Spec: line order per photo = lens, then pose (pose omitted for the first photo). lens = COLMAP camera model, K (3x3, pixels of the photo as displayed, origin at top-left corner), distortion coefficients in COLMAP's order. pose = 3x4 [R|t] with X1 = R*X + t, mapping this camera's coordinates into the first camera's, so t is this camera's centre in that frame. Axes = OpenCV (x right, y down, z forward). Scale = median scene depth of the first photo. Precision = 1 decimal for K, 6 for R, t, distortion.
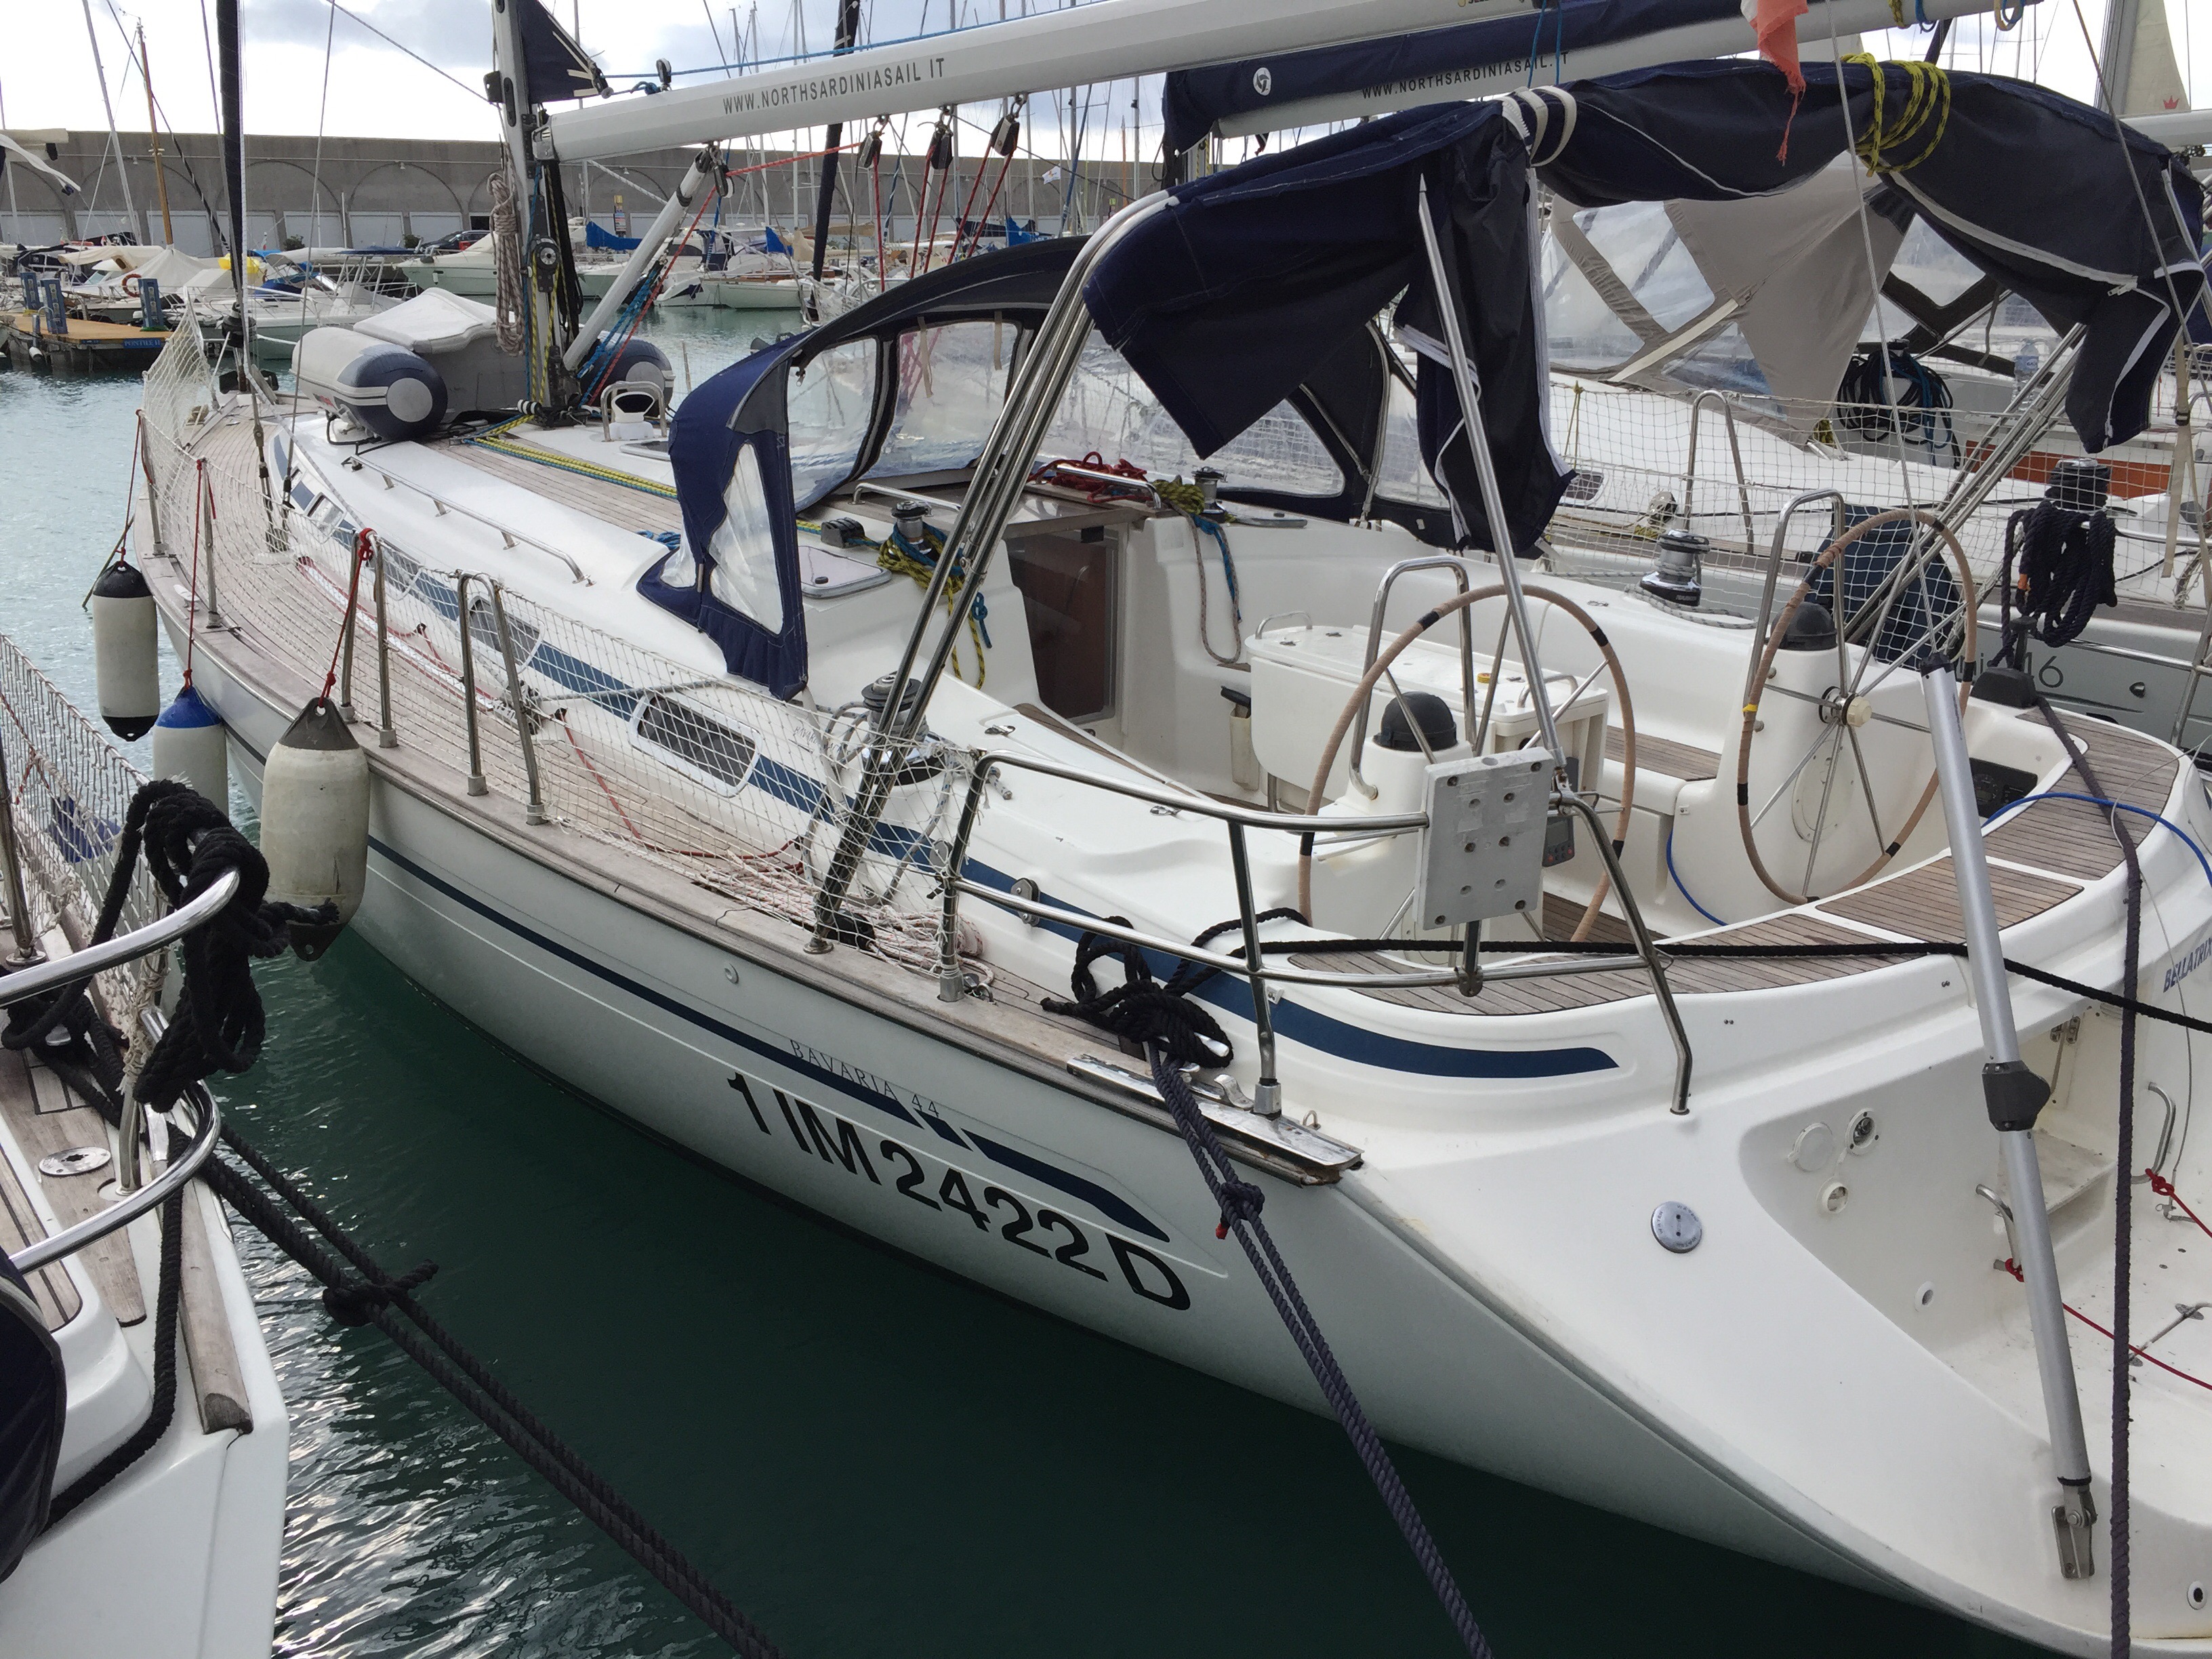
lens RADIAL K [[1890.2, 0, 1106.0], [0, 1890.2, 829.5], [0, 0, 1]] dist [0.046917, 0.002061]
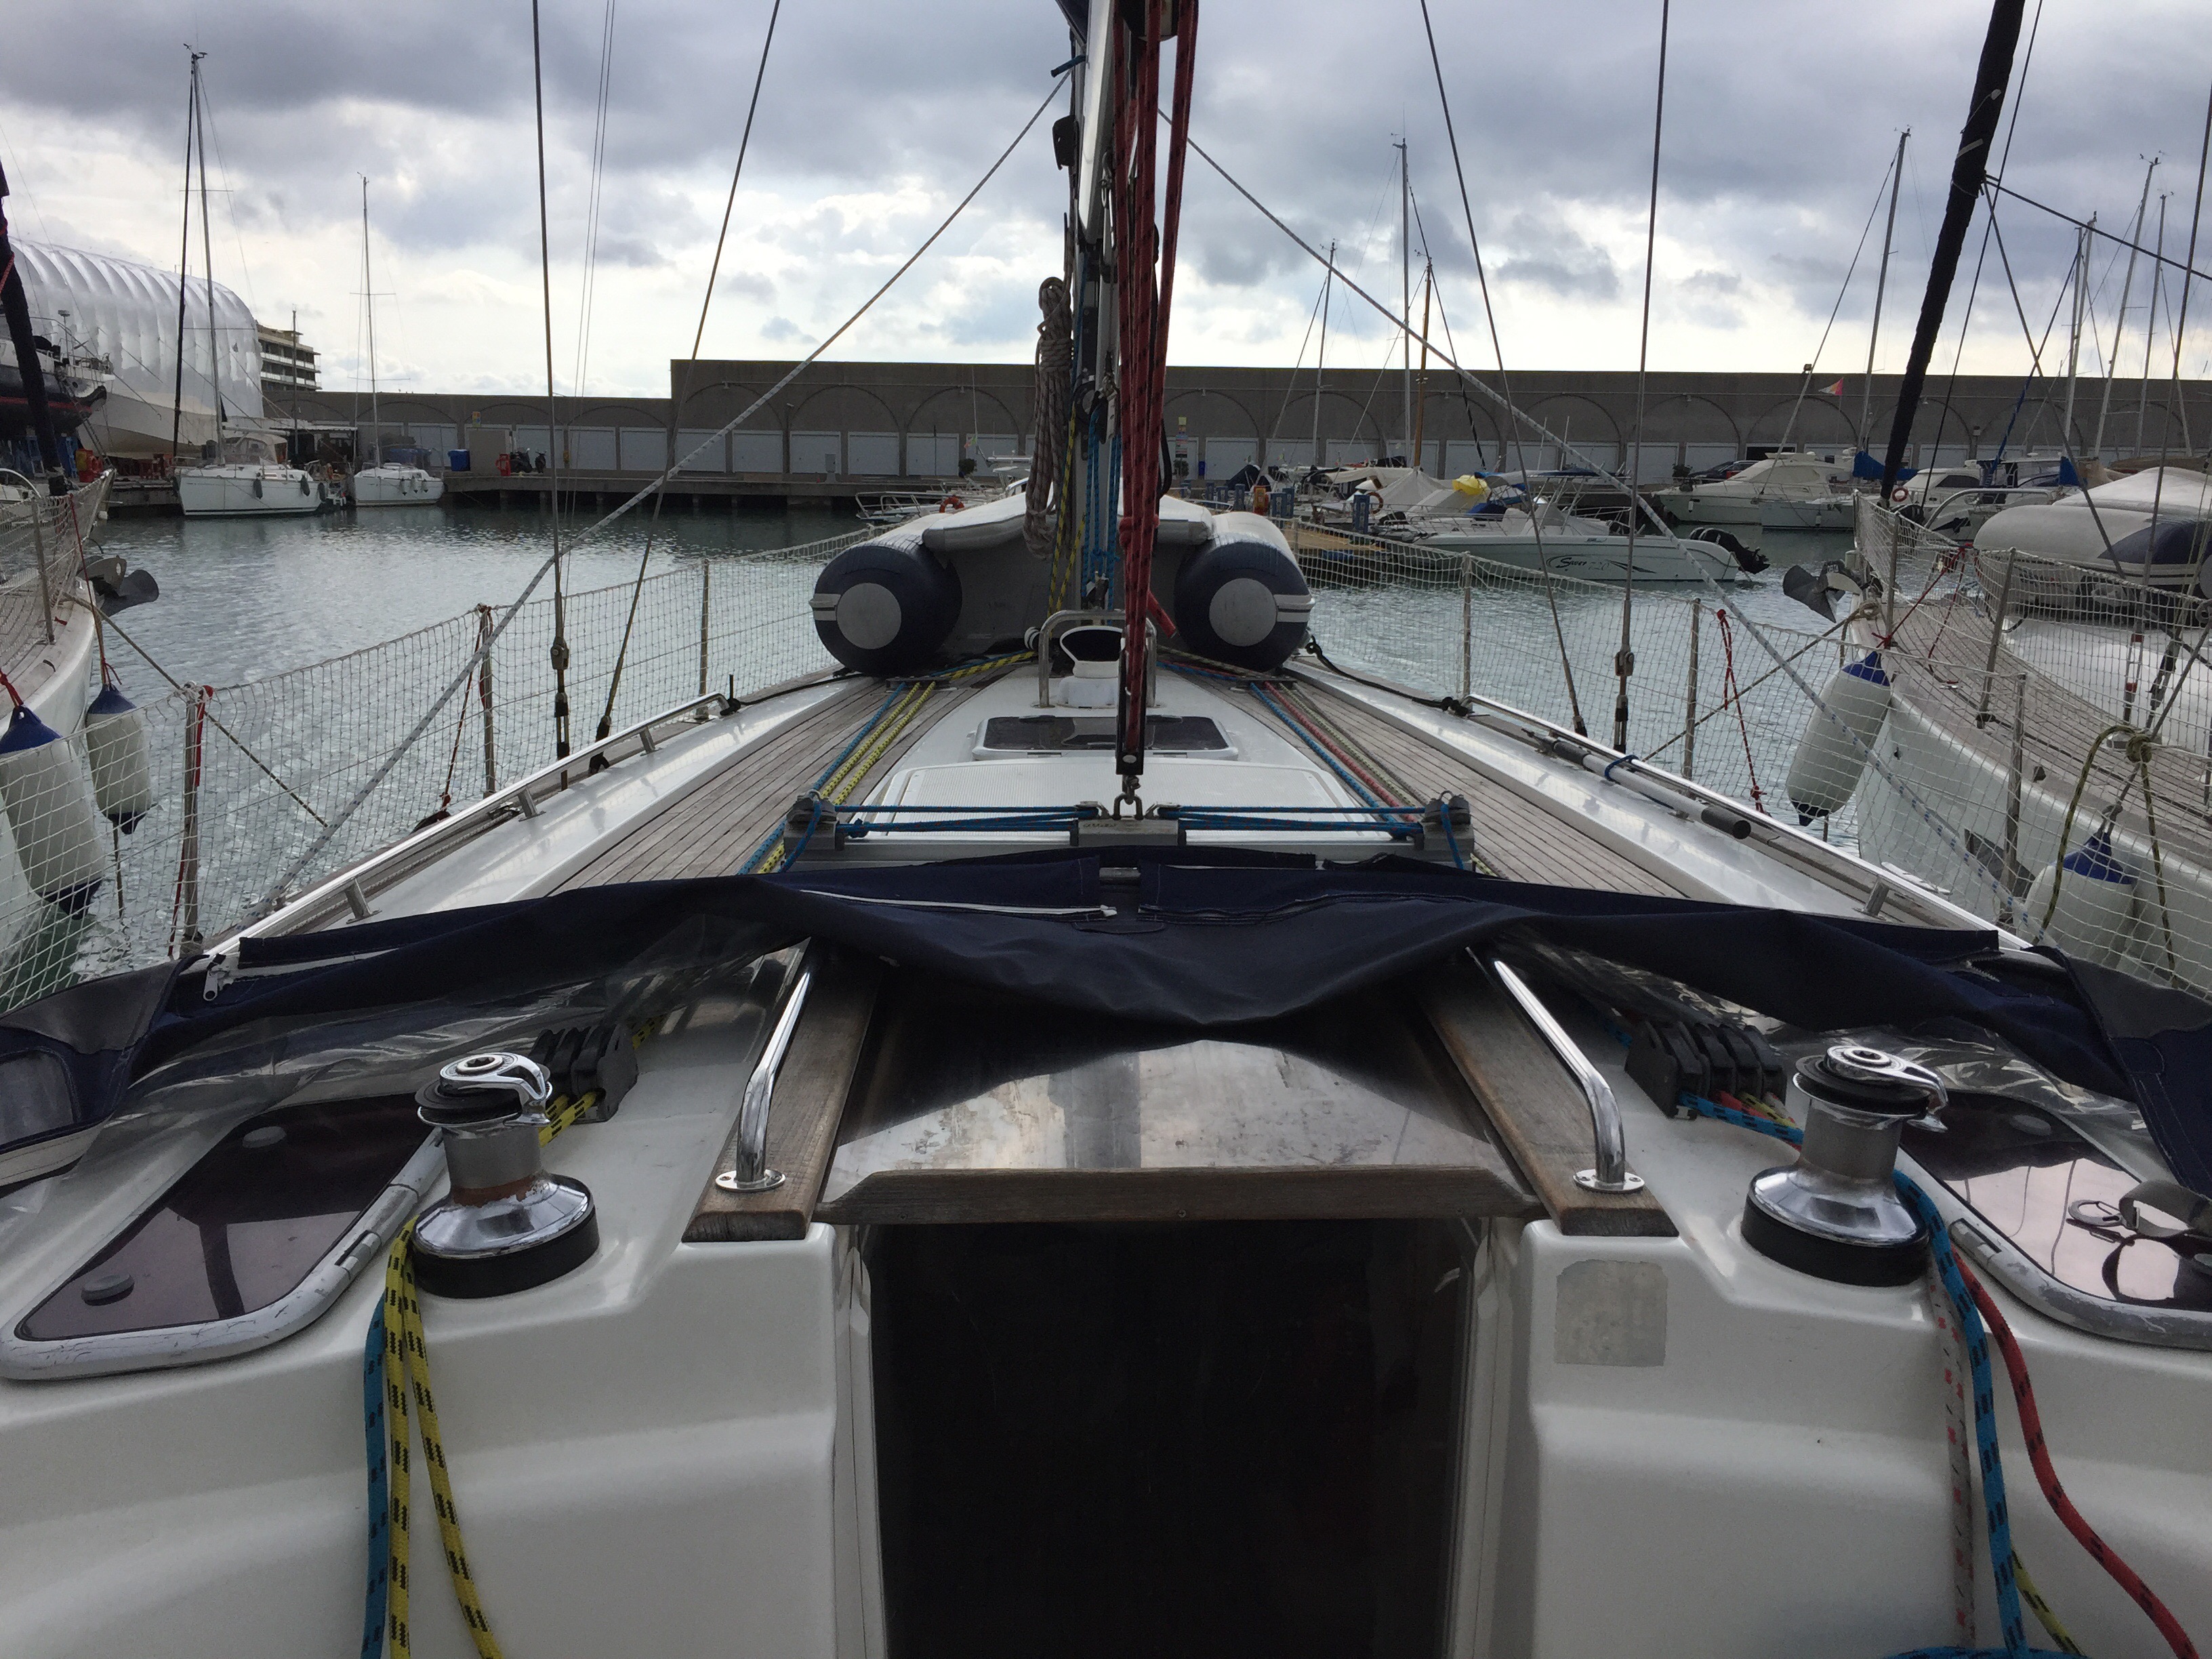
lens RADIAL K [[1870.6, 0, 1106.0], [0, 1870.6, 829.5], [0, 0, 1]] dist [0.070145, -0.104852]
pose [[0.798496, 0.131924, -0.587367, 0.114743], [-0.197263, 0.979163, -0.048246, -0.182680], [0.568763, 0.154390, 0.807881, 0.704736]]
